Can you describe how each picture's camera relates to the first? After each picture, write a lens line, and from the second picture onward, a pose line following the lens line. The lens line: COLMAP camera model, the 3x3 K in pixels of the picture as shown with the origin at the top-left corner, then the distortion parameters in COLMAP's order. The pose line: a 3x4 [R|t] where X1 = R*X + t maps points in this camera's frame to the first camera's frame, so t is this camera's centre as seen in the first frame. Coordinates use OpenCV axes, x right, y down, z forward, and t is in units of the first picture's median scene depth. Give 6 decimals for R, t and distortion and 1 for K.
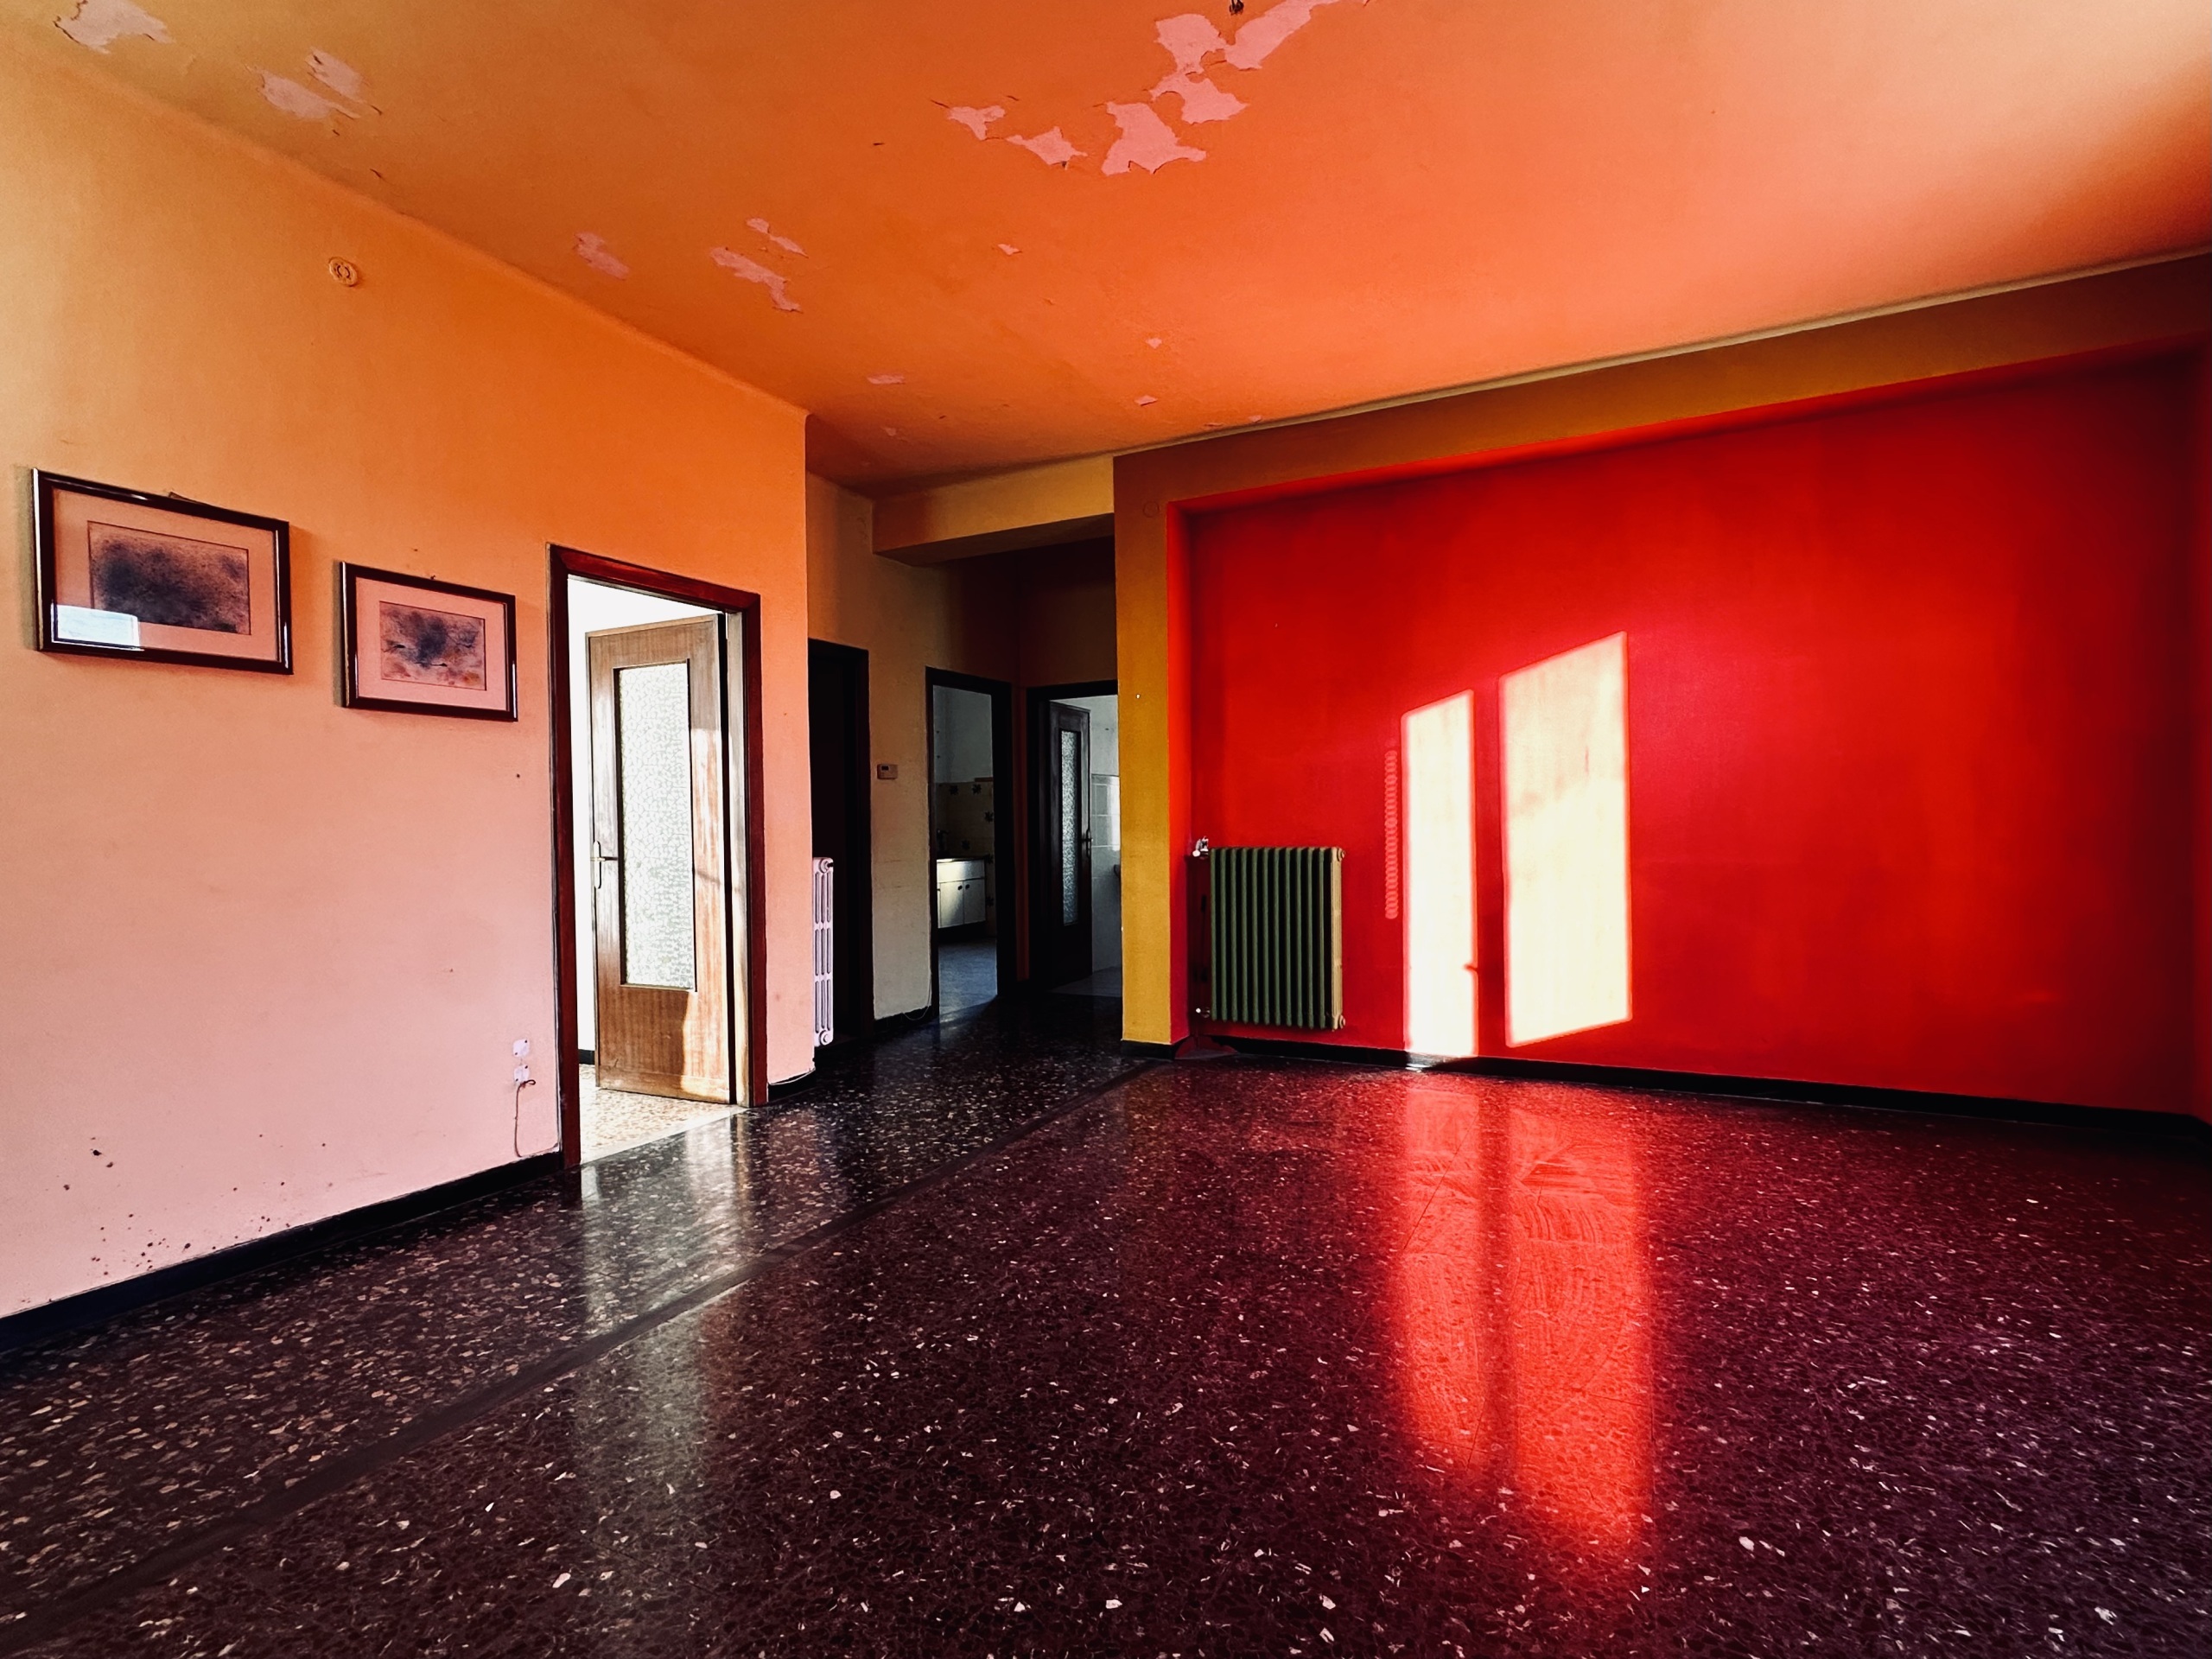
lens RADIAL K [[1058.2, 0, 1109.8], [0, 1058.2, 831.4], [0, 0, 1]] dist [-0.001984, -0.000620]
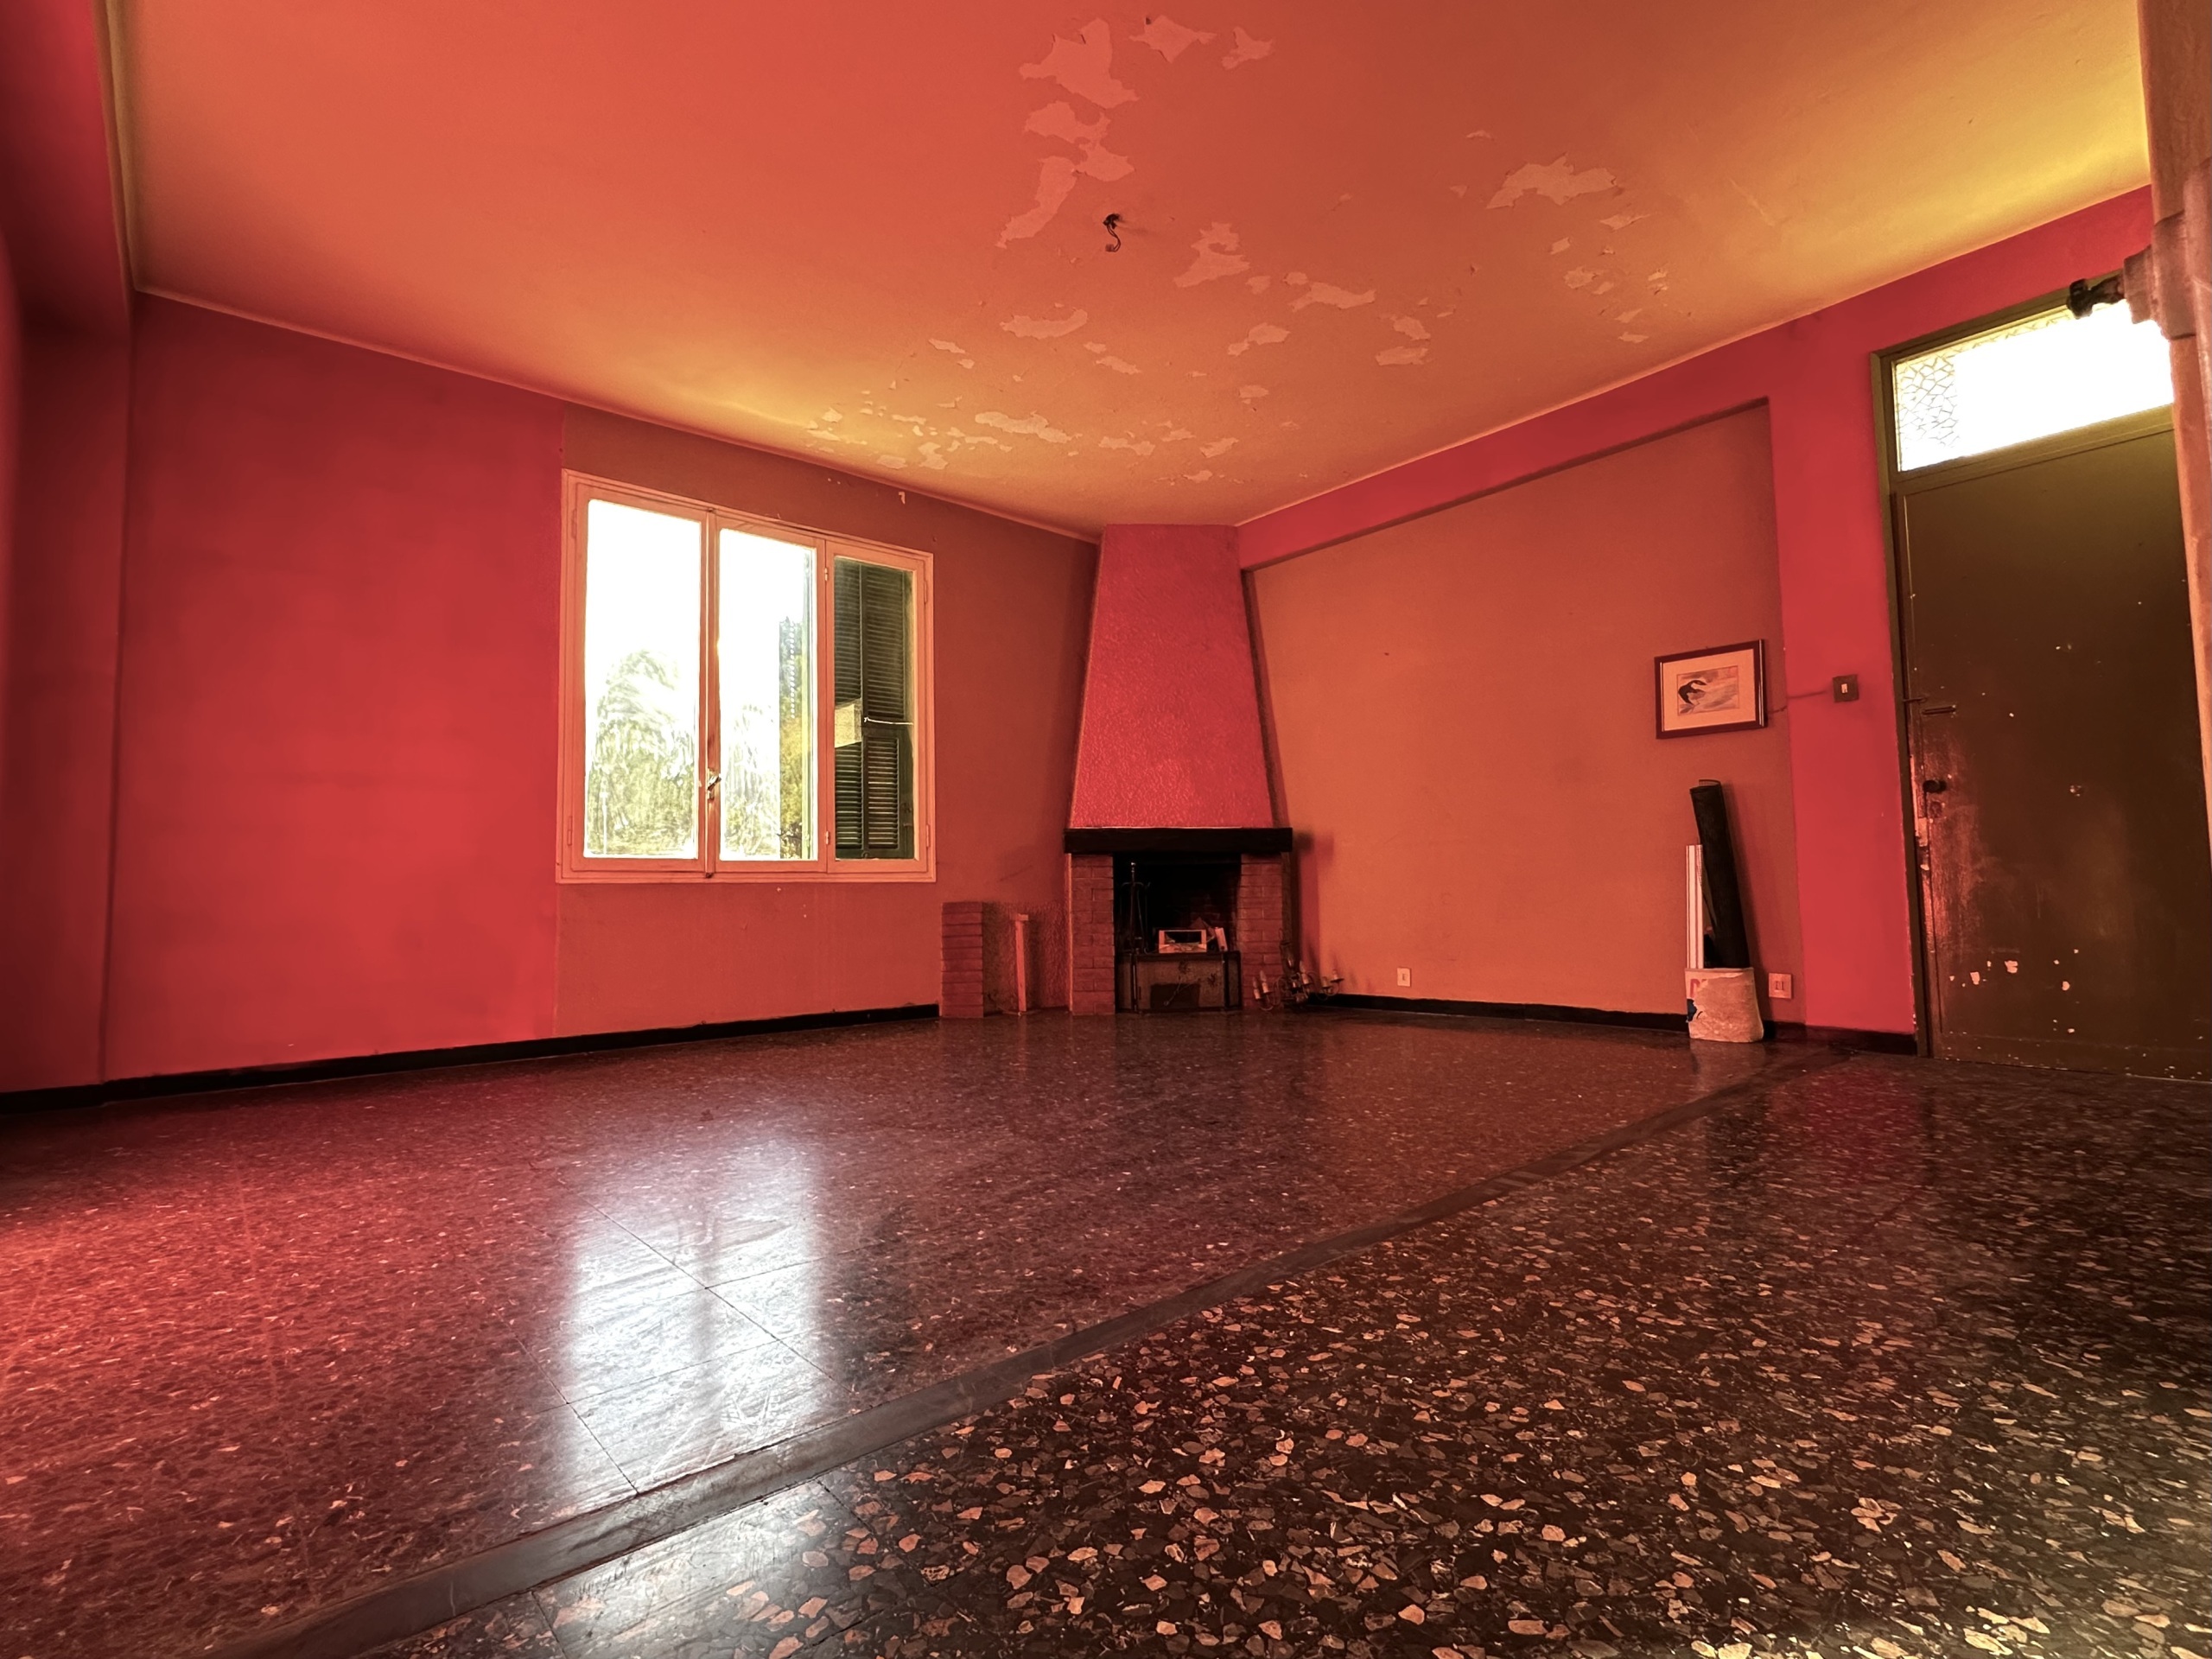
lens RADIAL K [[1058.2, 0, 1103.5], [0, 1058.2, 838.7], [0, 0, 1]] dist [-0.001984, -0.000620]
pose [[-0.926460, 0.052558, 0.372706, -0.260181], [0.033764, 0.997816, -0.056780, 0.128104], [-0.374876, -0.040020, -0.926211, 1.513359]]
